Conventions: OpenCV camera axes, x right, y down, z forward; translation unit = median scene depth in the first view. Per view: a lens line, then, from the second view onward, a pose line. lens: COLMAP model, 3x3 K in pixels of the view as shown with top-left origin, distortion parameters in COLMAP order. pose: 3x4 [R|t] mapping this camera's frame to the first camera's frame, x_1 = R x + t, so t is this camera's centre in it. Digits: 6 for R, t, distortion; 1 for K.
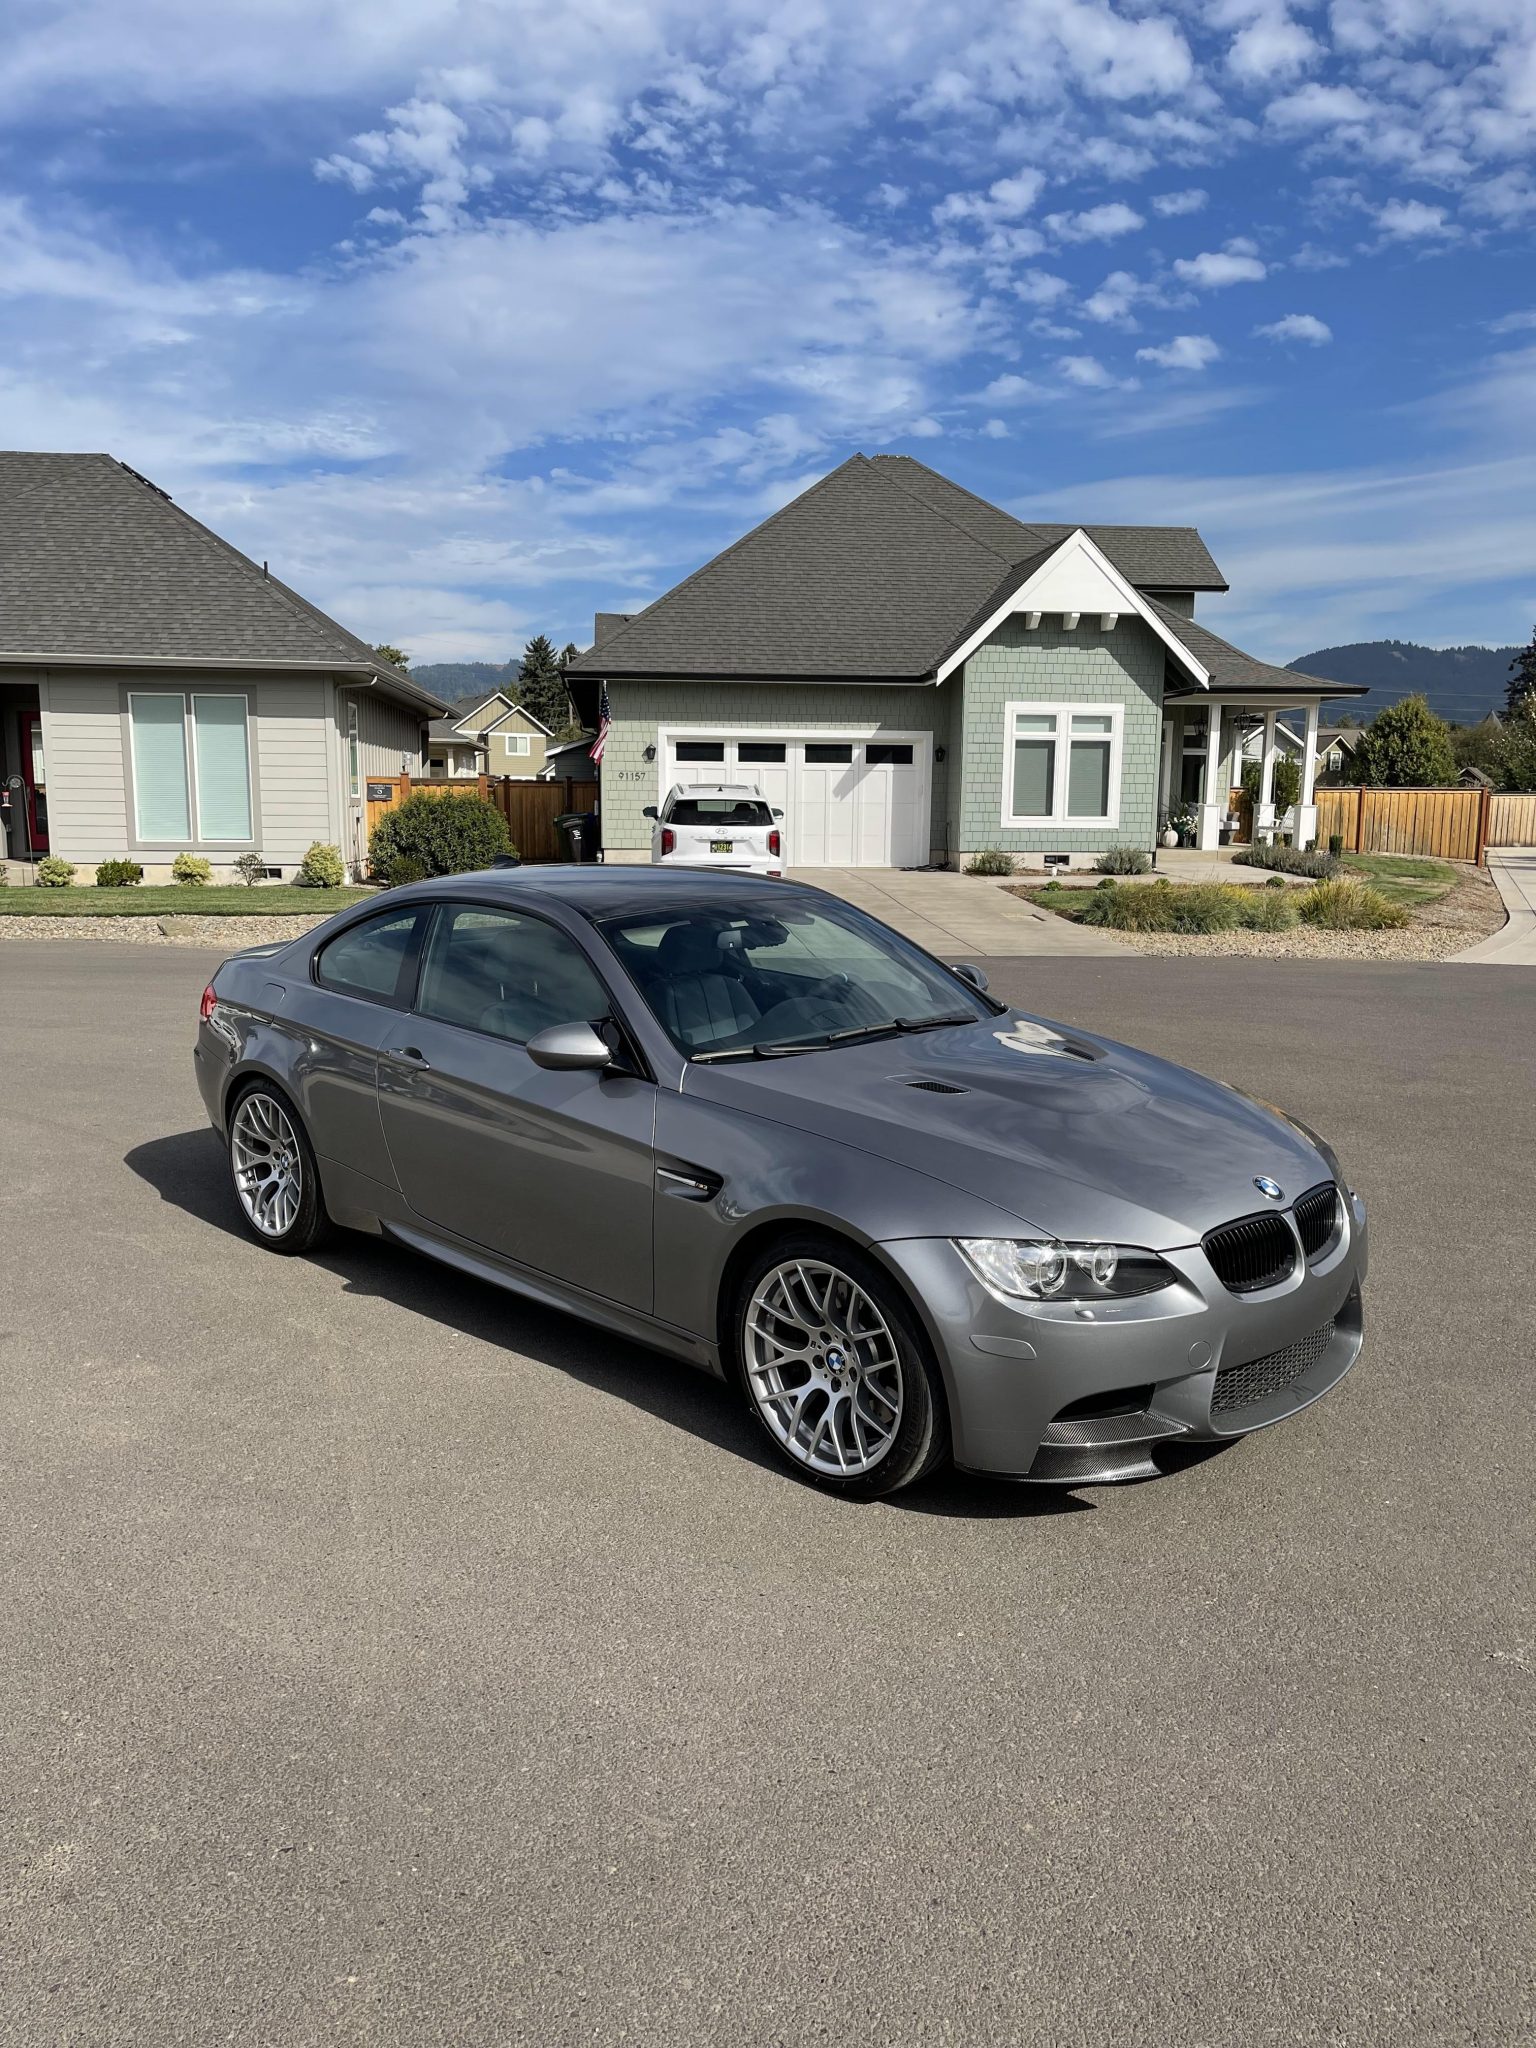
lens RADIAL K [[1495.7, 0, 768.0], [0, 1495.7, 1024.0], [0, 0, 1]] dist [0.059759, -0.098883]
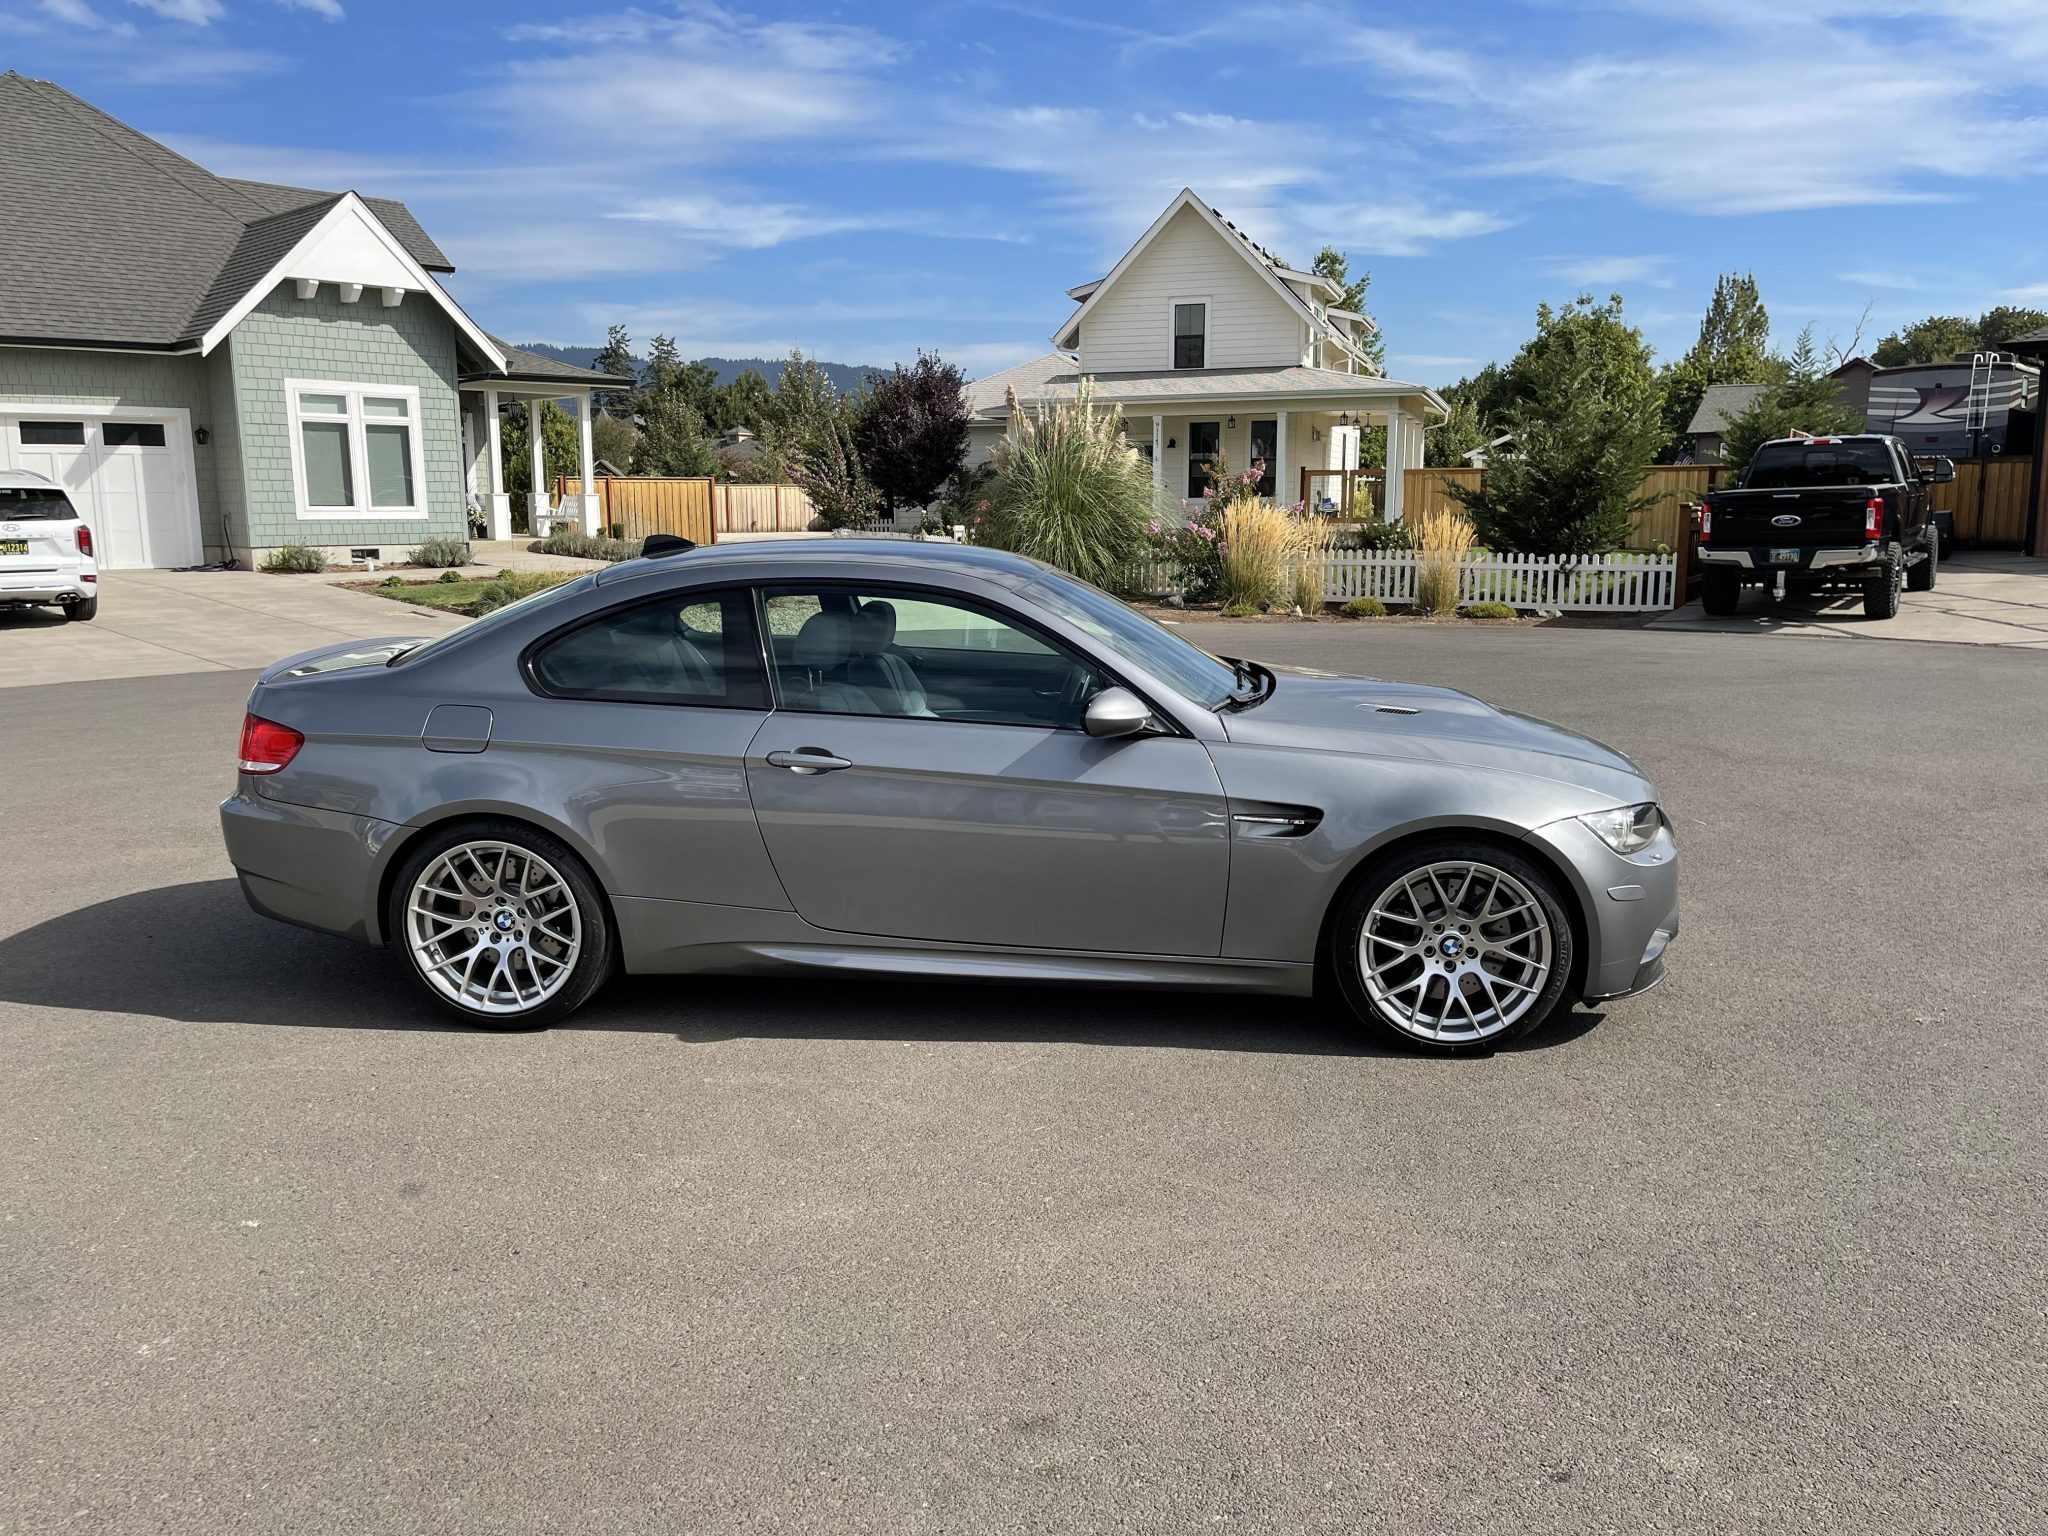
lens RADIAL K [[1495.7, 0, 1023.3], [0, 1495.7, 757.7], [0, 0, 1]] dist [0.059759, -0.098883]
pose [[0.765865, -0.116182, 0.632418, -0.098560], [0.099225, 0.993114, 0.062283, -0.002961], [-0.635299, 0.015052, 0.772120, 0.031799]]
